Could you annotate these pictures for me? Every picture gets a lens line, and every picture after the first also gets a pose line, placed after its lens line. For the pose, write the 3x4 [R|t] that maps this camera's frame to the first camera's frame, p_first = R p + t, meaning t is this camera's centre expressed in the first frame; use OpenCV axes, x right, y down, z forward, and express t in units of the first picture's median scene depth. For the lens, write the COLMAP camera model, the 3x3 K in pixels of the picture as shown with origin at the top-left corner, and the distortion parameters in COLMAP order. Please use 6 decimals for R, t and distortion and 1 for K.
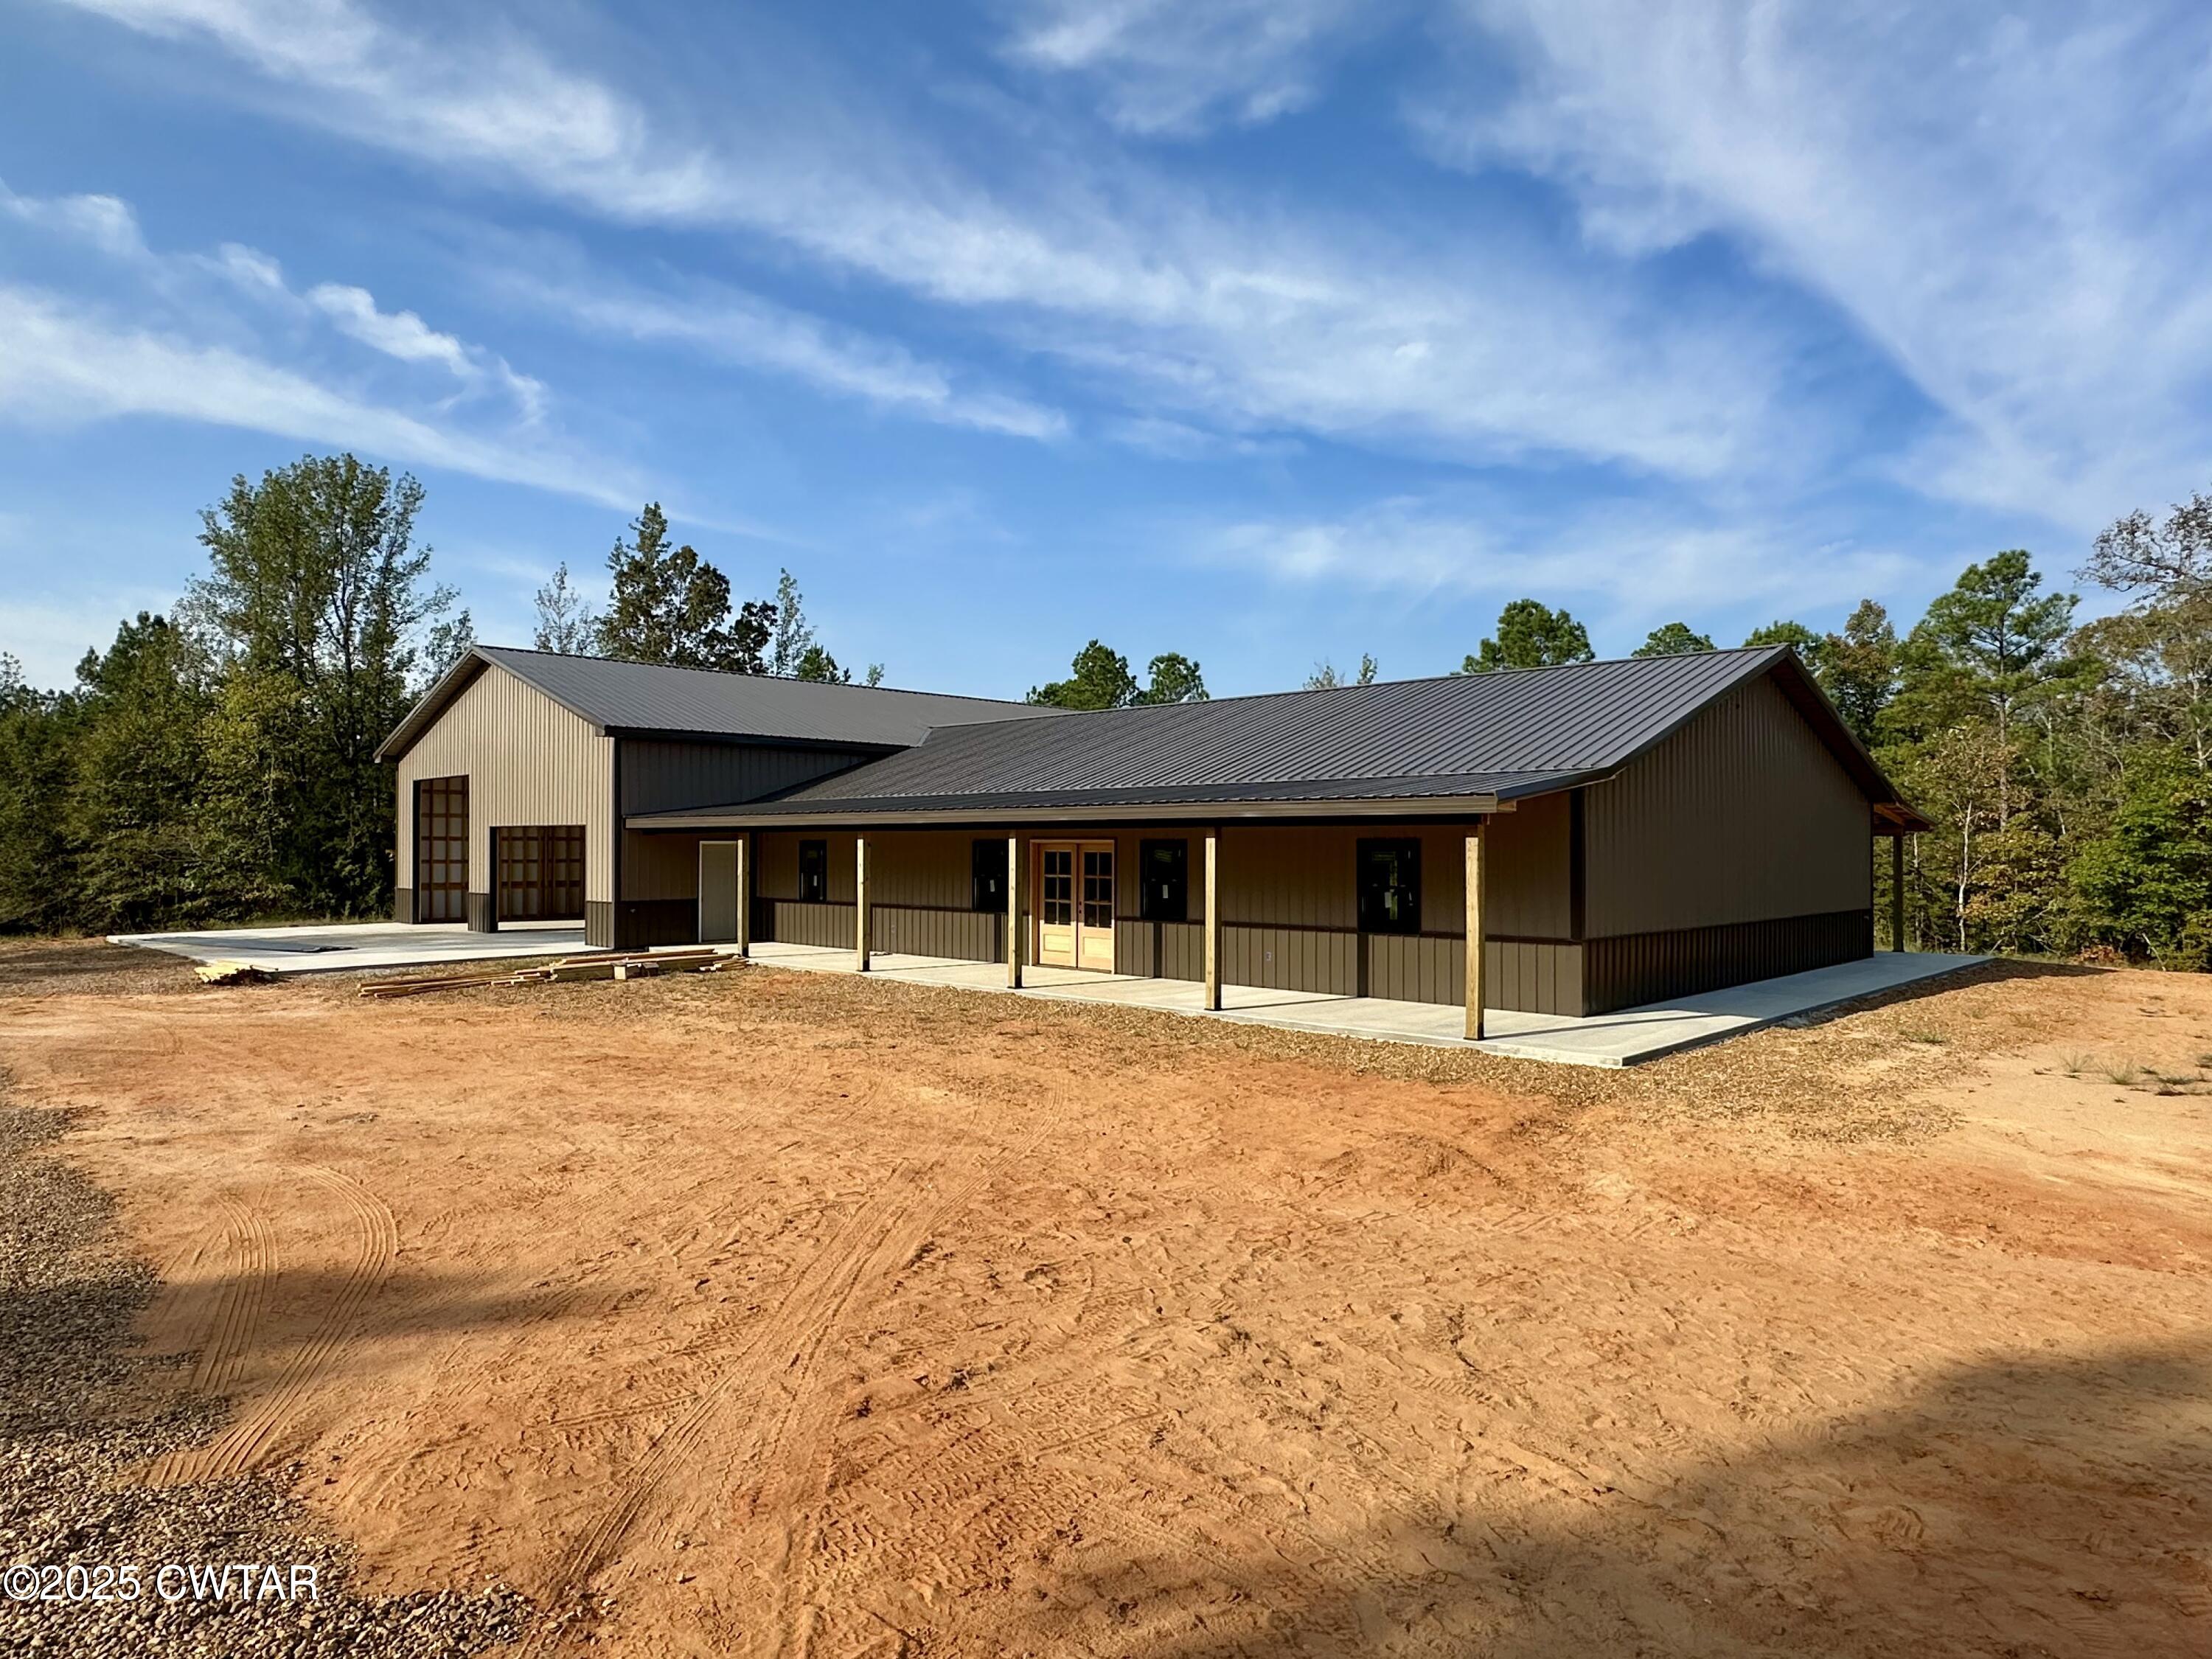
lens RADIAL K [[1416.5, 0, 1102.8], [0, 1416.5, 819.6], [0, 0, 1]] dist [-0.004851, -0.000772]
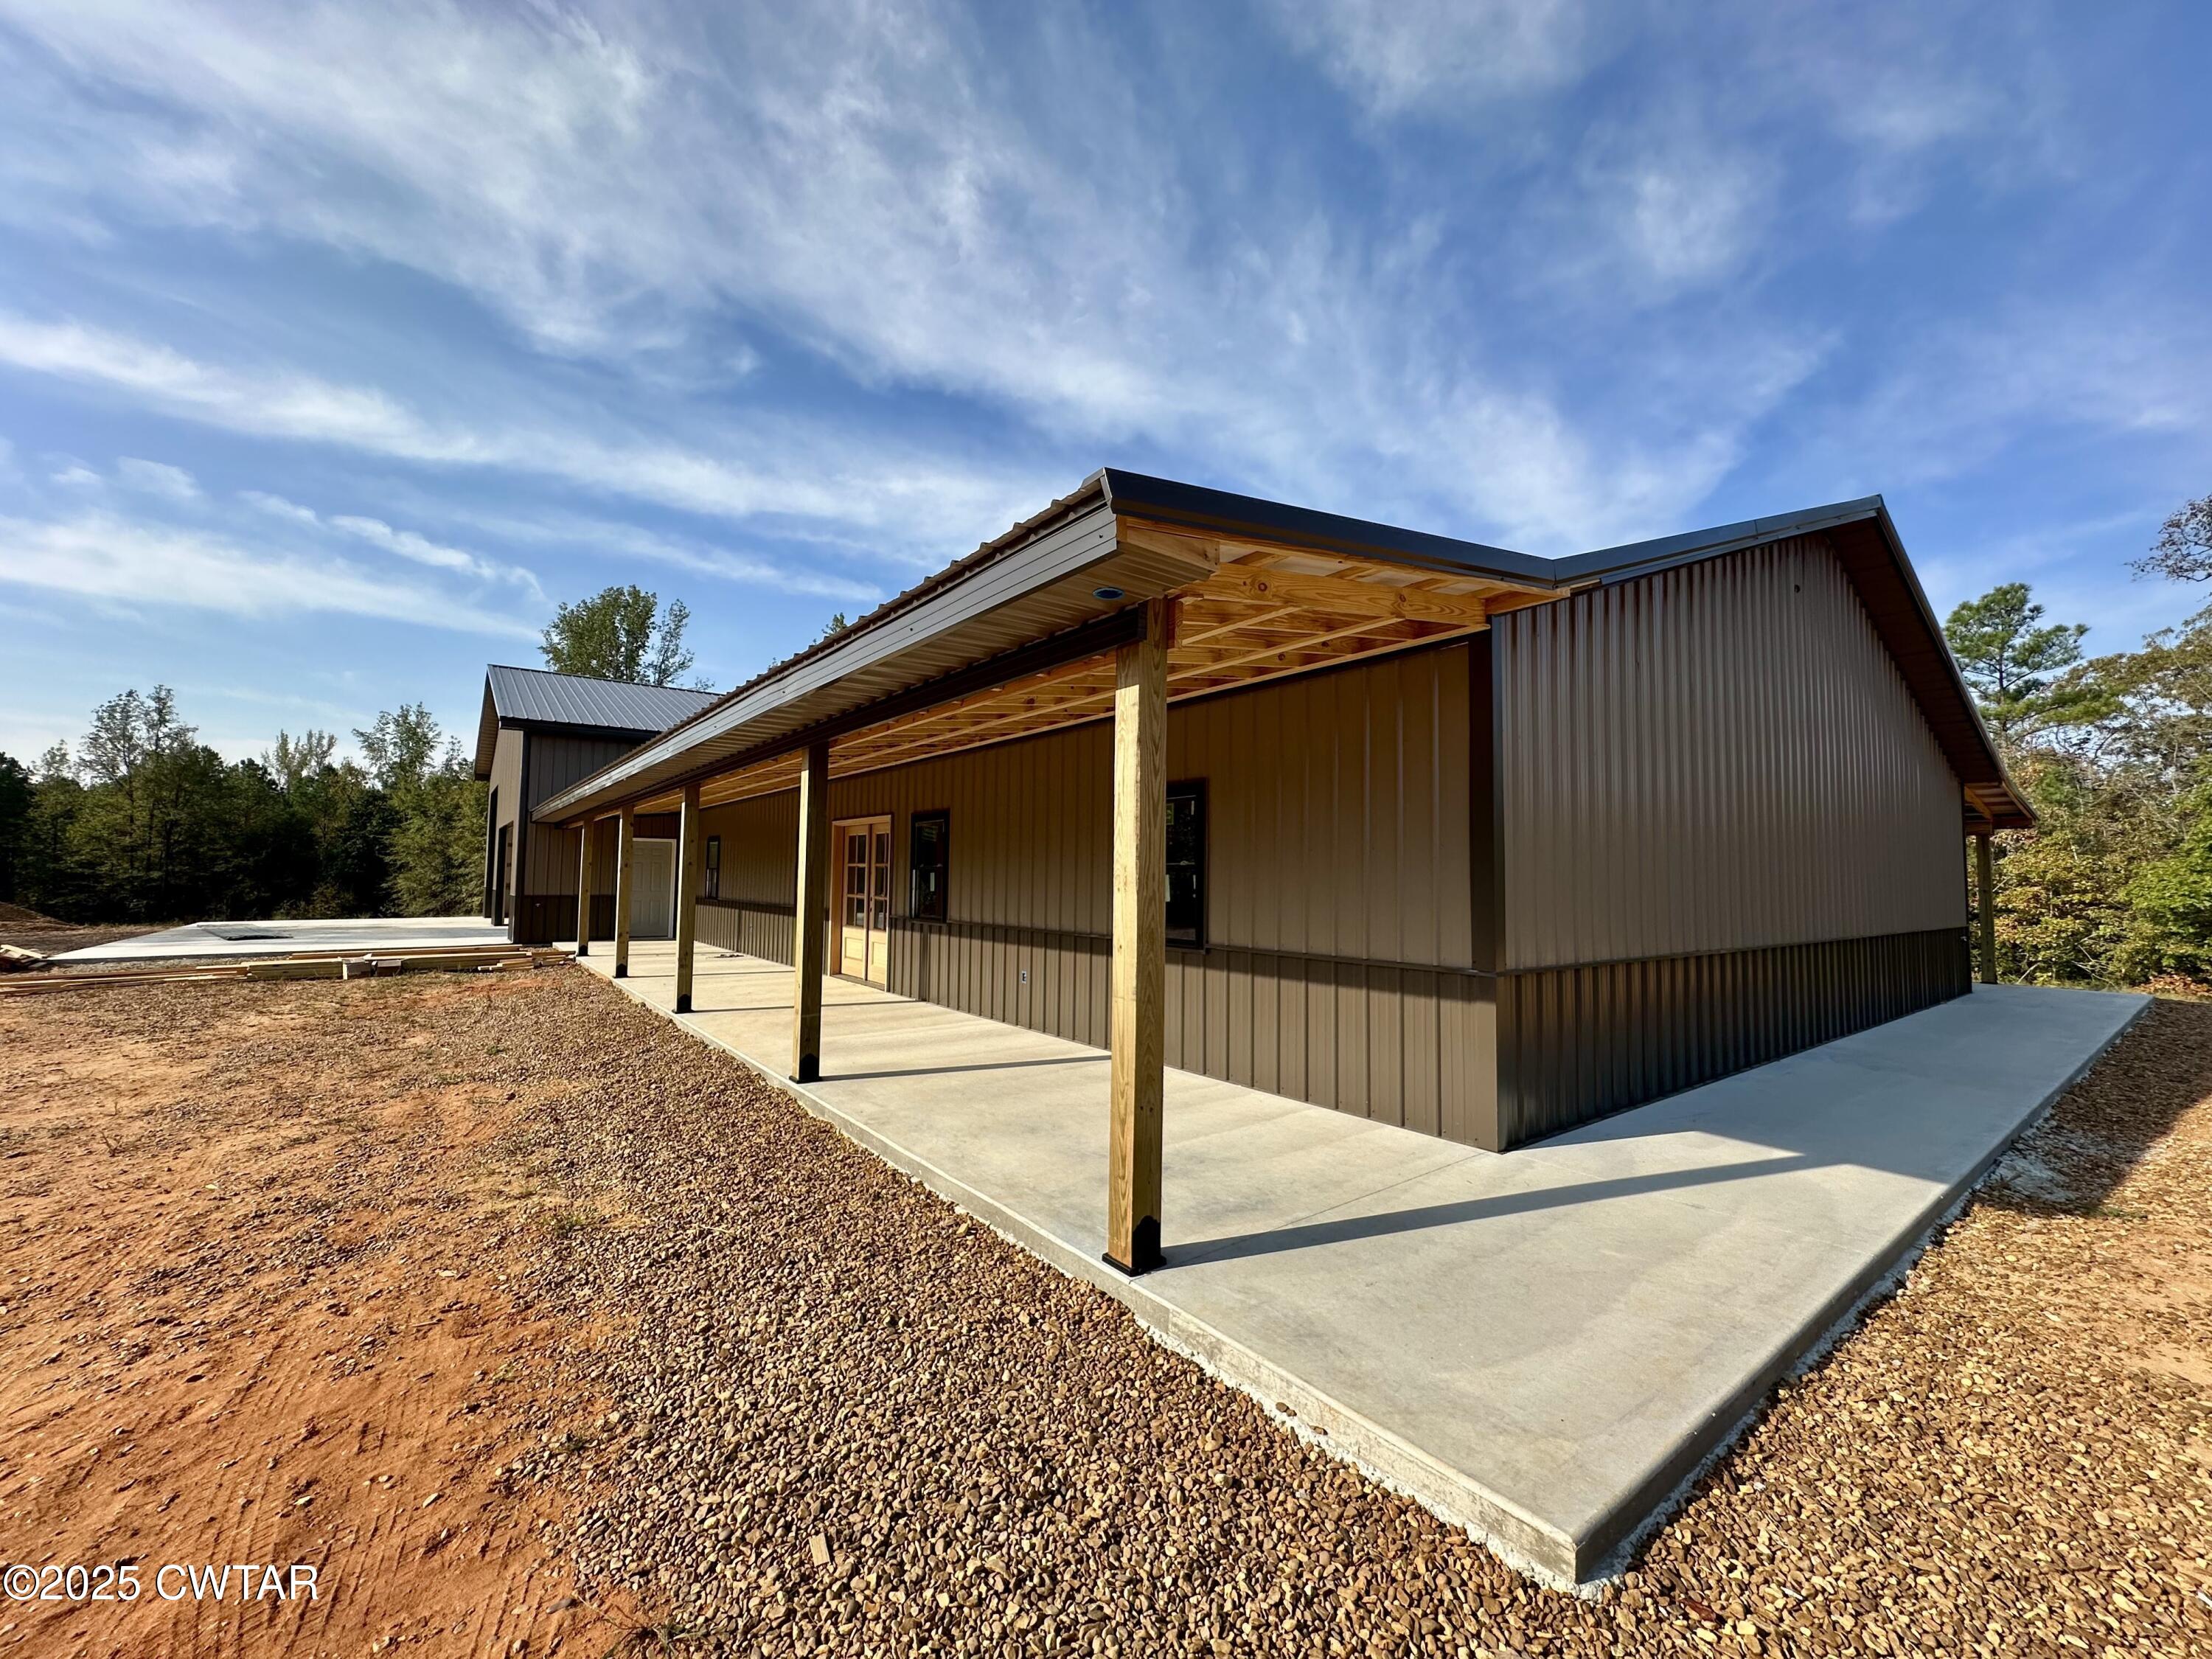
lens RADIAL K [[899.8, 0, 1115.5], [0, 899.8, 825.4], [0, 0, 1]] dist [0.000858, -0.000067]
pose [[0.988713, 0.002143, -0.149808, 0.114750], [-0.008865, 0.998983, -0.044217, 0.022922], [0.149561, 0.045046, 0.987726, 0.306376]]
